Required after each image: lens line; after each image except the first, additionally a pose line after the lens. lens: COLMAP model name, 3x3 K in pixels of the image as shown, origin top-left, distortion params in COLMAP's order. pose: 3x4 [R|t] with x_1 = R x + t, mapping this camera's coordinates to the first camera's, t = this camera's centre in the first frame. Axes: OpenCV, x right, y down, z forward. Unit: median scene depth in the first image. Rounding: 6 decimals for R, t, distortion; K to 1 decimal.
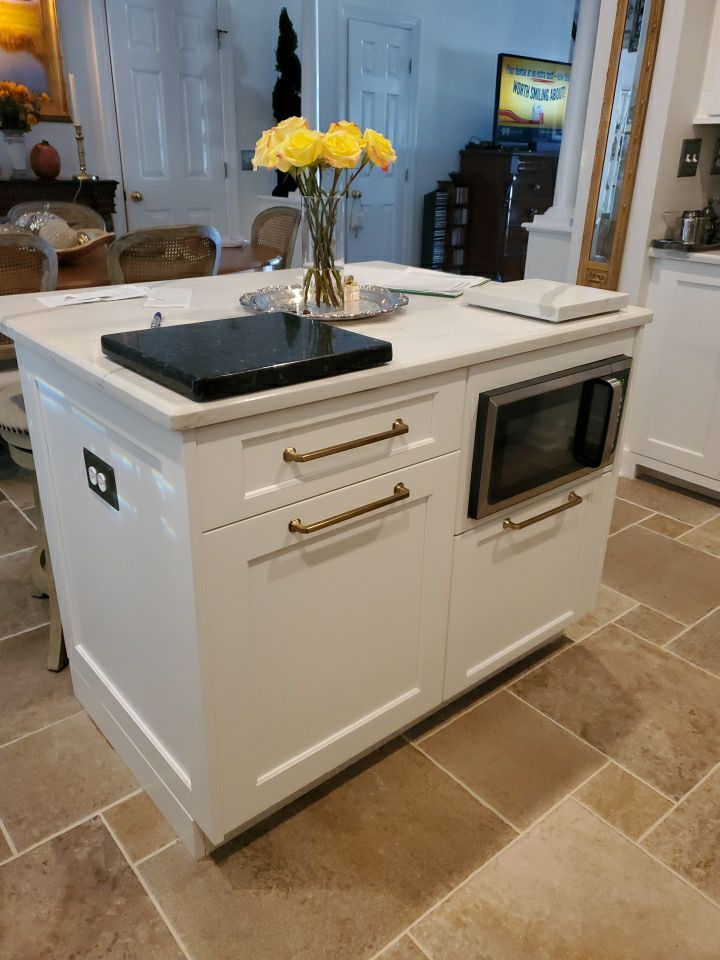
lens RADIAL K [[752.8, 0, 365.6], [0, 752.8, 479.1], [0, 0, 1]] dist [0.011705, -0.018047]
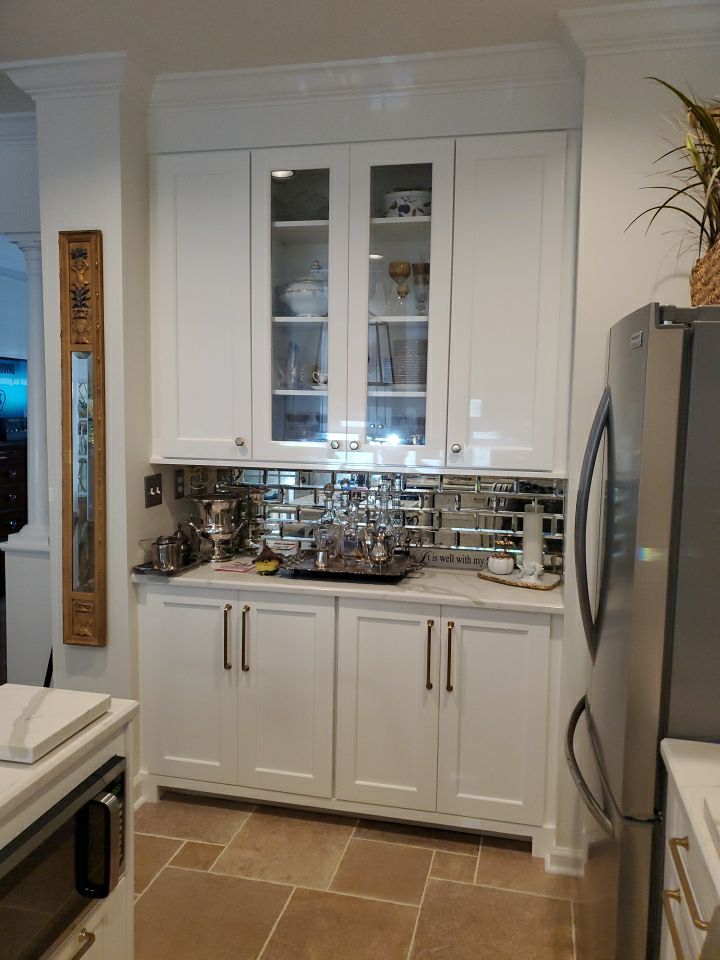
lens RADIAL K [[752.8, 0, 365.7], [0, 752.8, 478.4], [0, 0, 1]] dist [0.011705, -0.018047]
pose [[0.803864, -0.067712, 0.590947, 0.038101], [0.236235, 0.948128, -0.212711, -0.140615], [-0.545890, 0.310593, 0.778162, -0.008222]]
